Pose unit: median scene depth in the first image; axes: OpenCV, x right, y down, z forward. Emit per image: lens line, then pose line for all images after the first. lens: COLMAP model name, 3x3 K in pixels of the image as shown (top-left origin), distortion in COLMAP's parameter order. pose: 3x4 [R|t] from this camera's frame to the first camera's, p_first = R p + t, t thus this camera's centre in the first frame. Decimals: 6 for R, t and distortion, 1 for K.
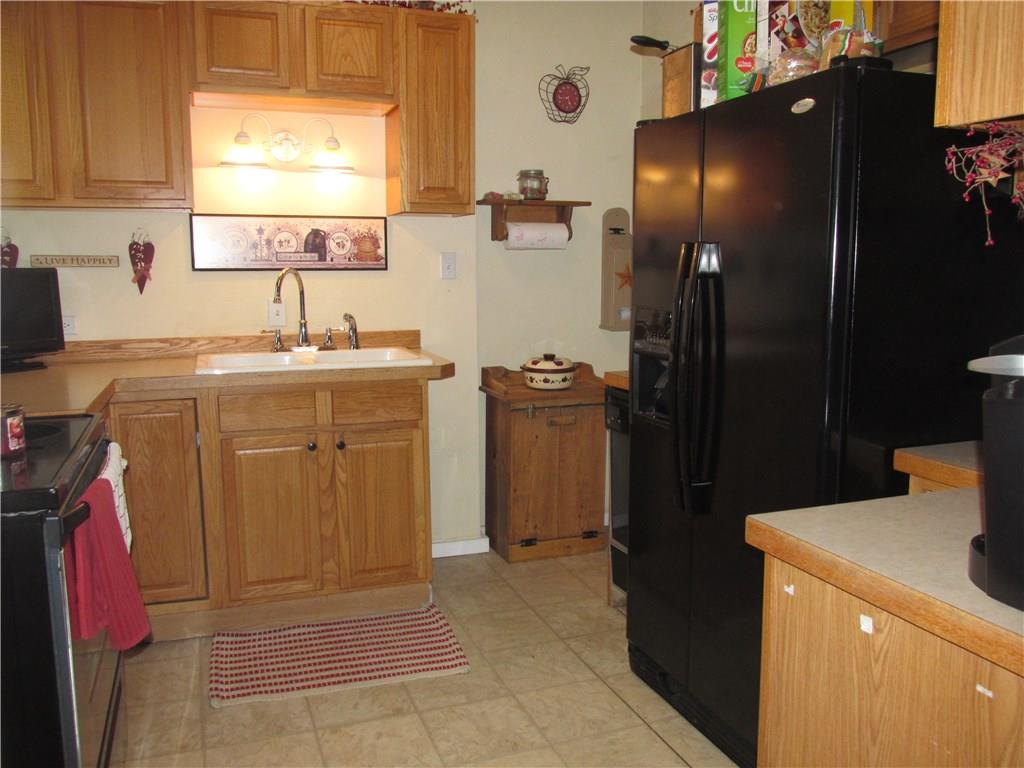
lens RADIAL K [[841.1, 0, 516.8], [0, 841.1, 384.2], [0, 0, 1]] dist [-0.028186, -0.006844]
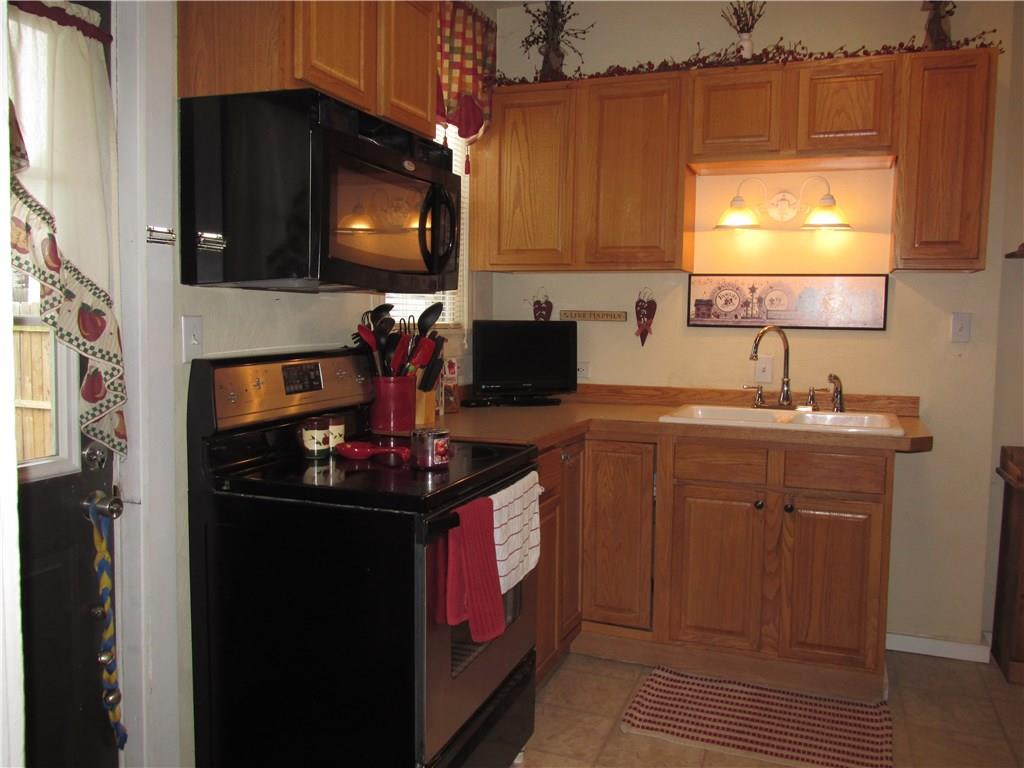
lens RADIAL K [[841.1, 0, 516.8], [0, 841.1, 384.2], [0, 0, 1]] dist [-0.028186, -0.006844]
pose [[0.761502, 0.065066, -0.644889, 0.163184], [-0.105435, 0.994132, -0.024199, -0.013165], [0.639530, 0.086422, 0.763893, 0.041369]]
